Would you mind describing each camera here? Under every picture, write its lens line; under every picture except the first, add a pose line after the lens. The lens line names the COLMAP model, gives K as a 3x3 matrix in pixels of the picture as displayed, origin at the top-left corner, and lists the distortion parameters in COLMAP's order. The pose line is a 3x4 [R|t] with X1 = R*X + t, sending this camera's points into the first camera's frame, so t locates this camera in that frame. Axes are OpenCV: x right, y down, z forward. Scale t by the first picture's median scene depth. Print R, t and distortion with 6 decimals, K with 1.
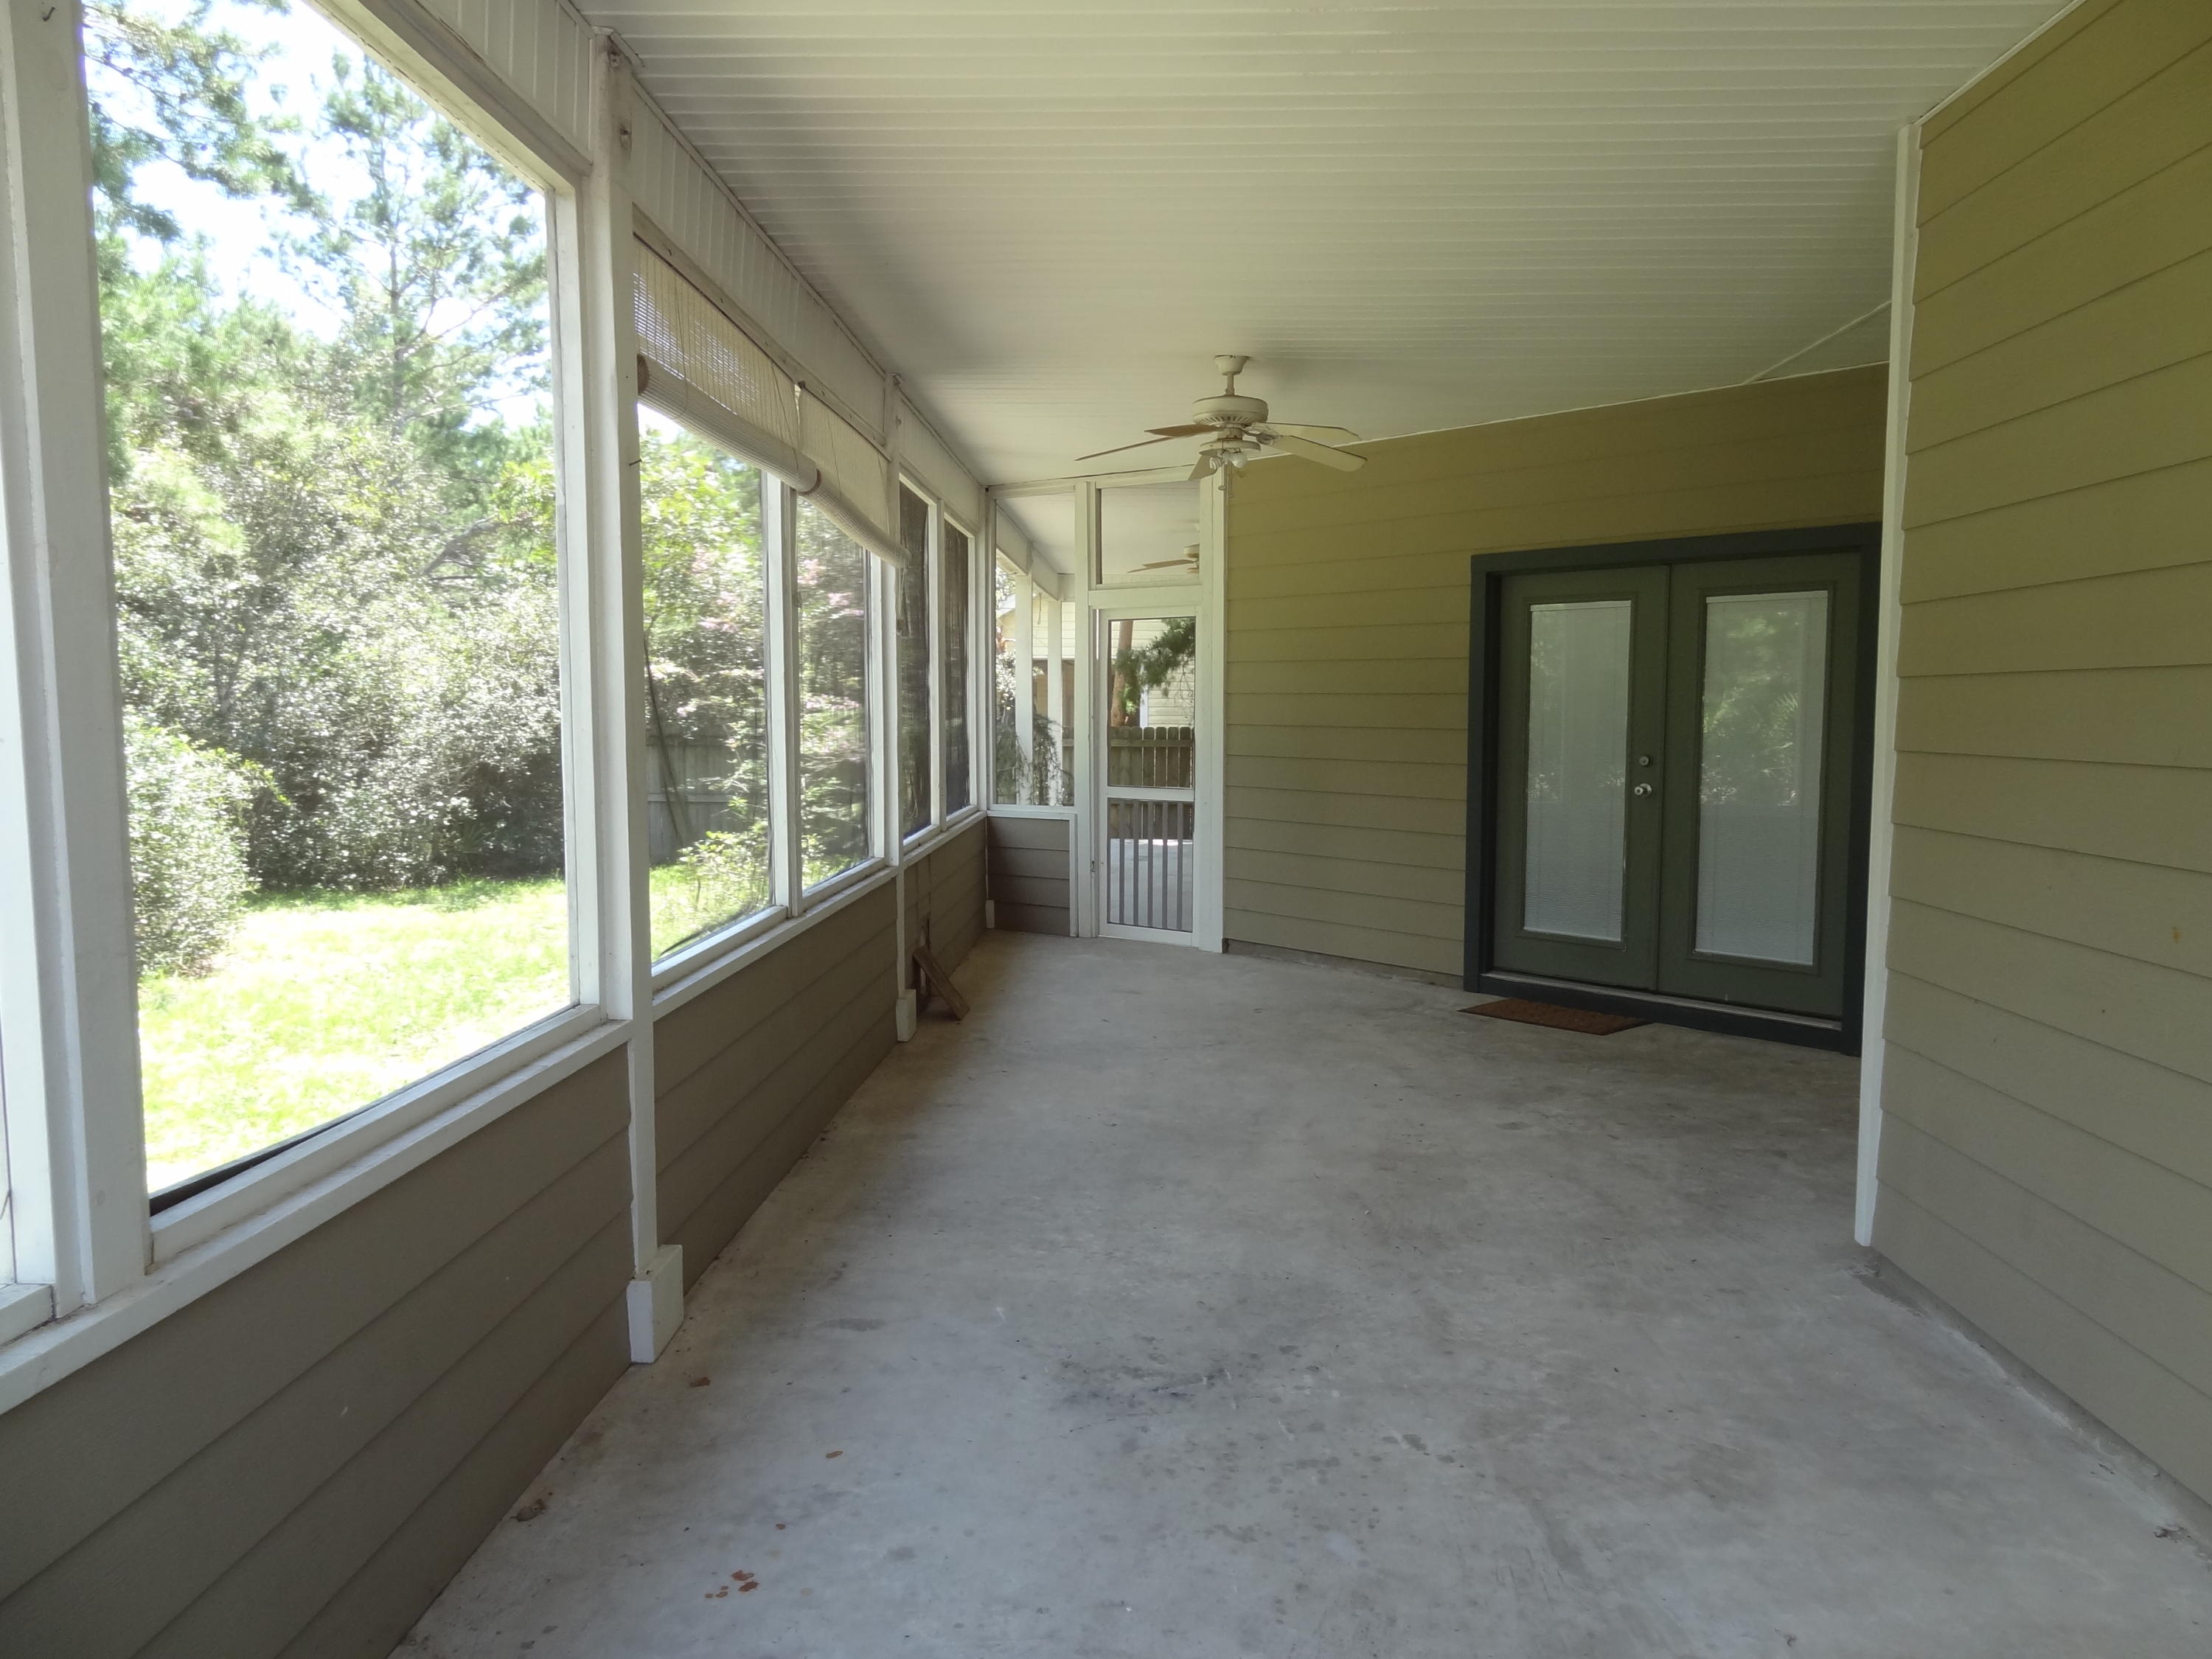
lens RADIAL K [[1547.5, 0, 1104.8], [0, 1547.5, 830.7], [0, 0, 1]] dist [-0.000199, 0.014110]
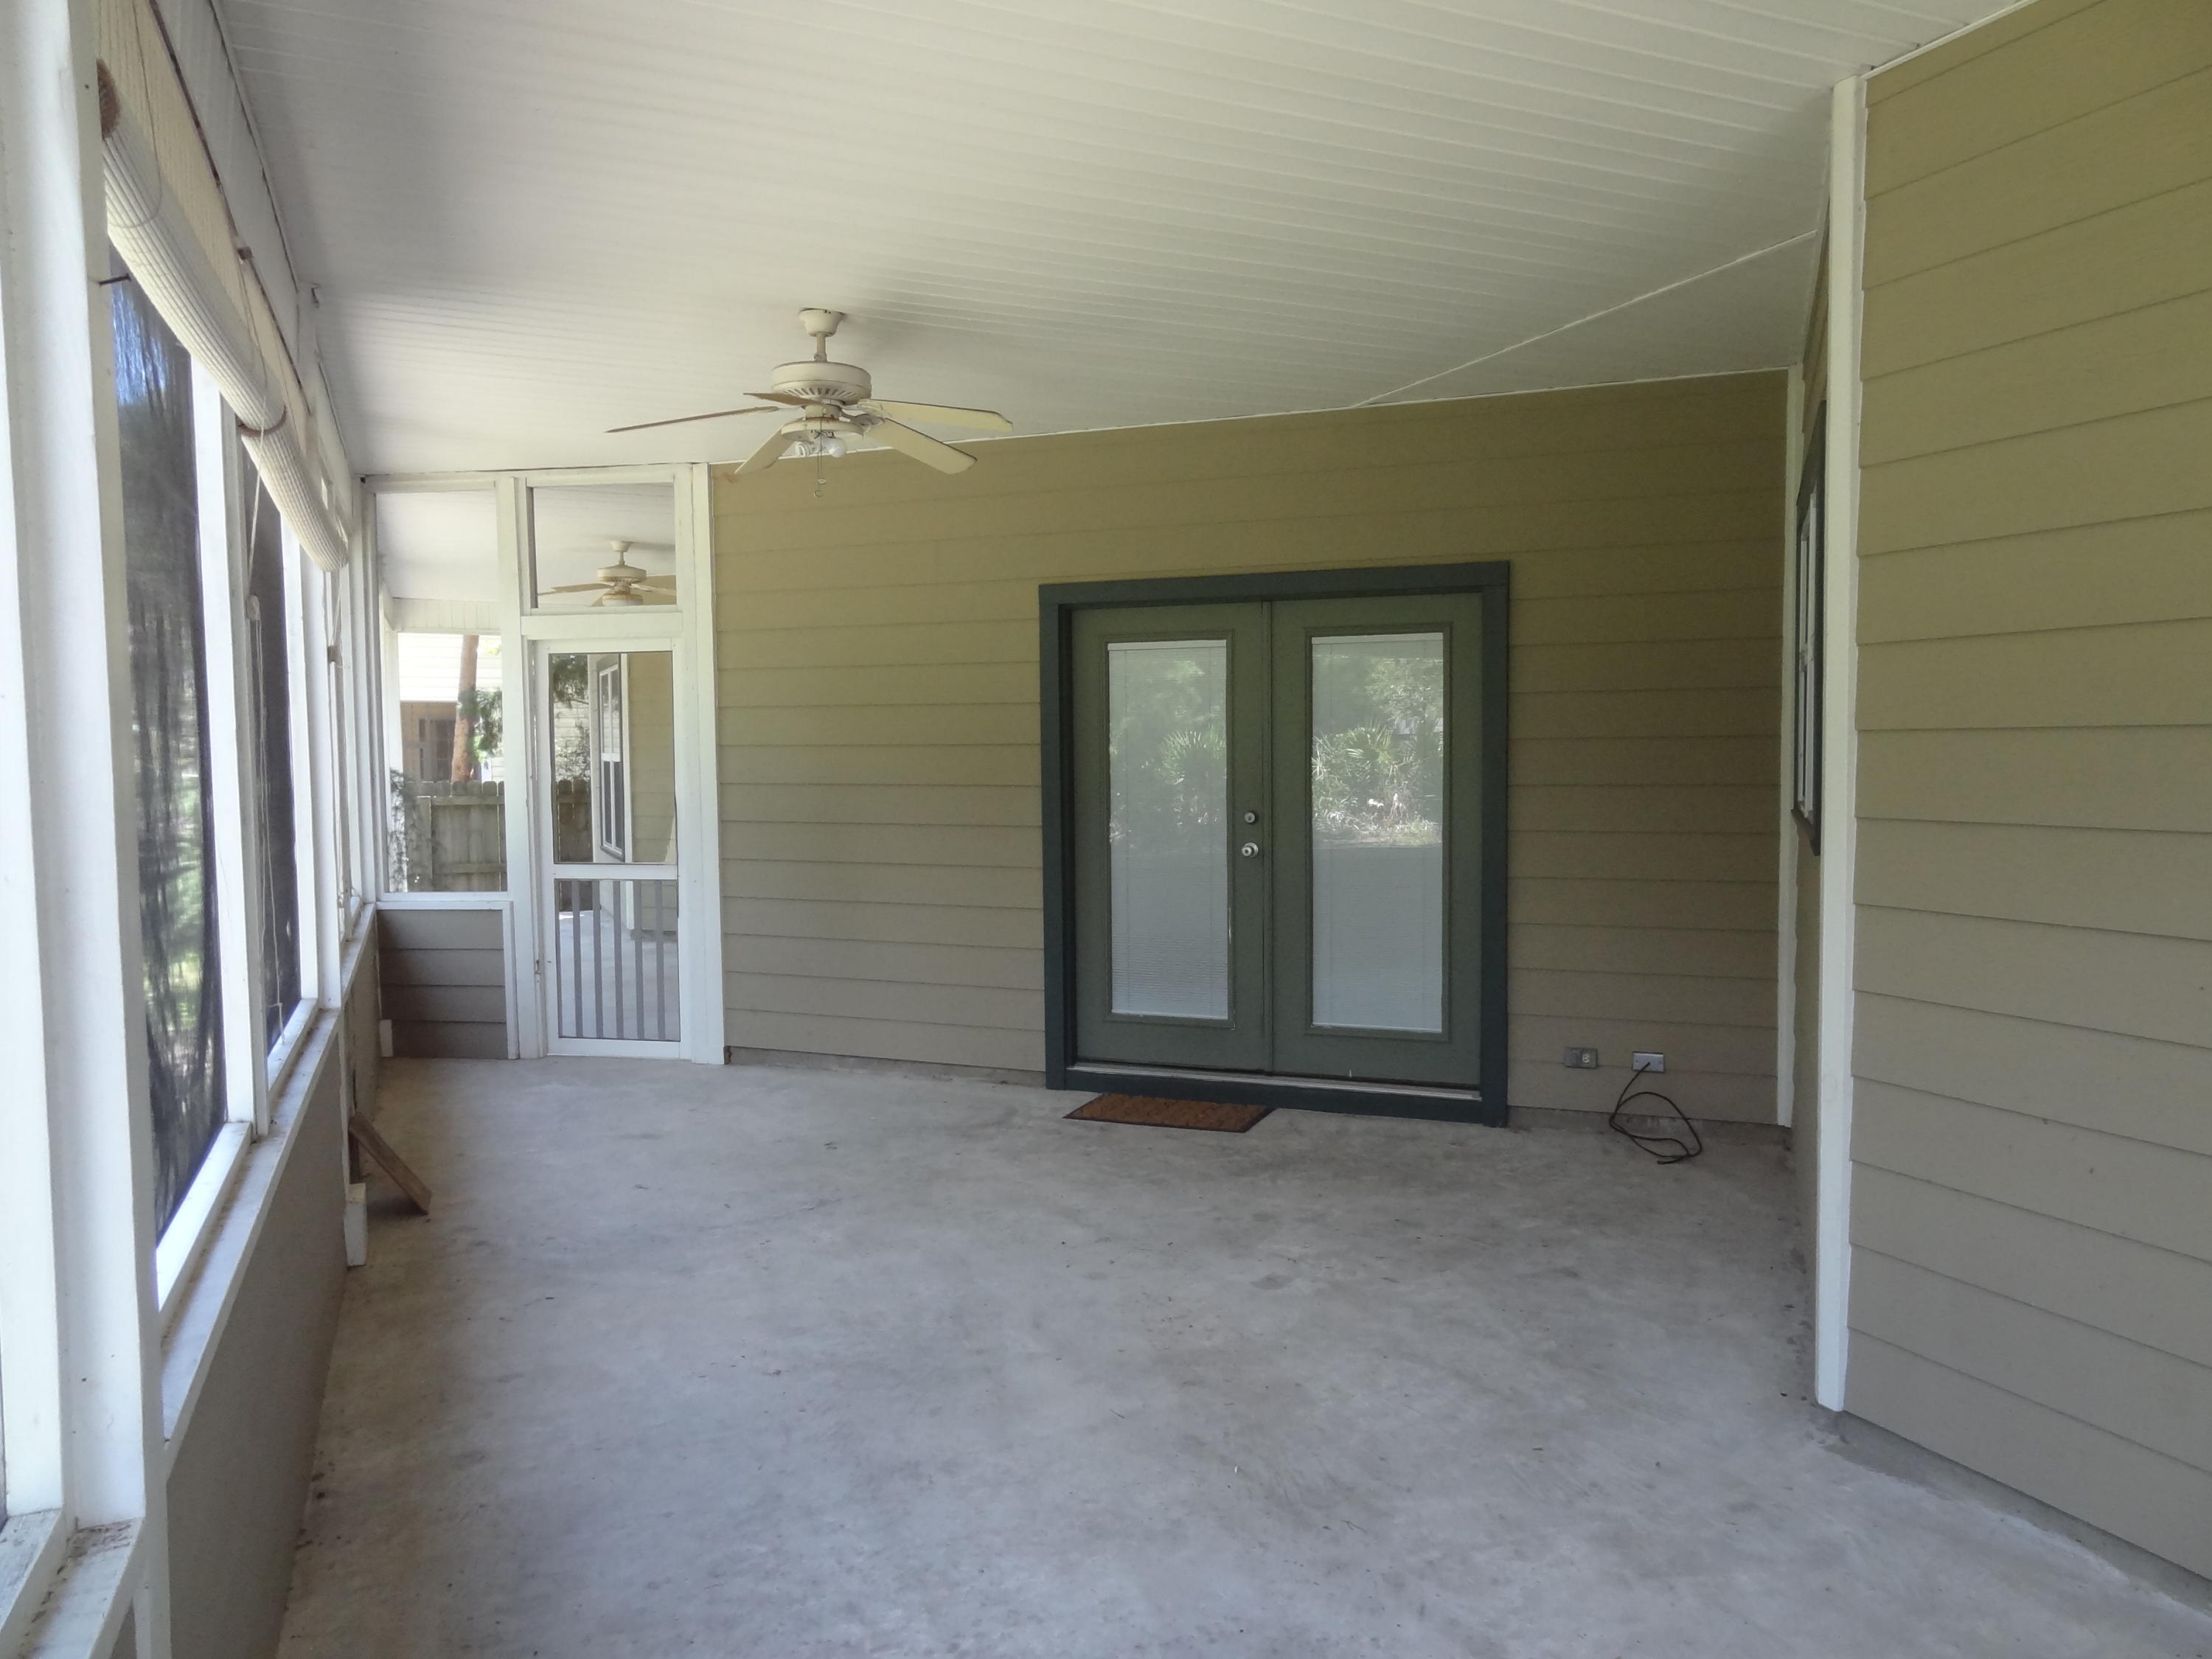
lens RADIAL K [[1547.5, 0, 1114.6], [0, 1547.5, 830.0], [0, 0, 1]] dist [-0.000199, 0.014110]
pose [[0.897839, -0.034781, 0.438947, -0.126722], [0.046679, 0.998776, -0.016338, -0.028962], [-0.437842, 0.035158, 0.898364, 0.242919]]
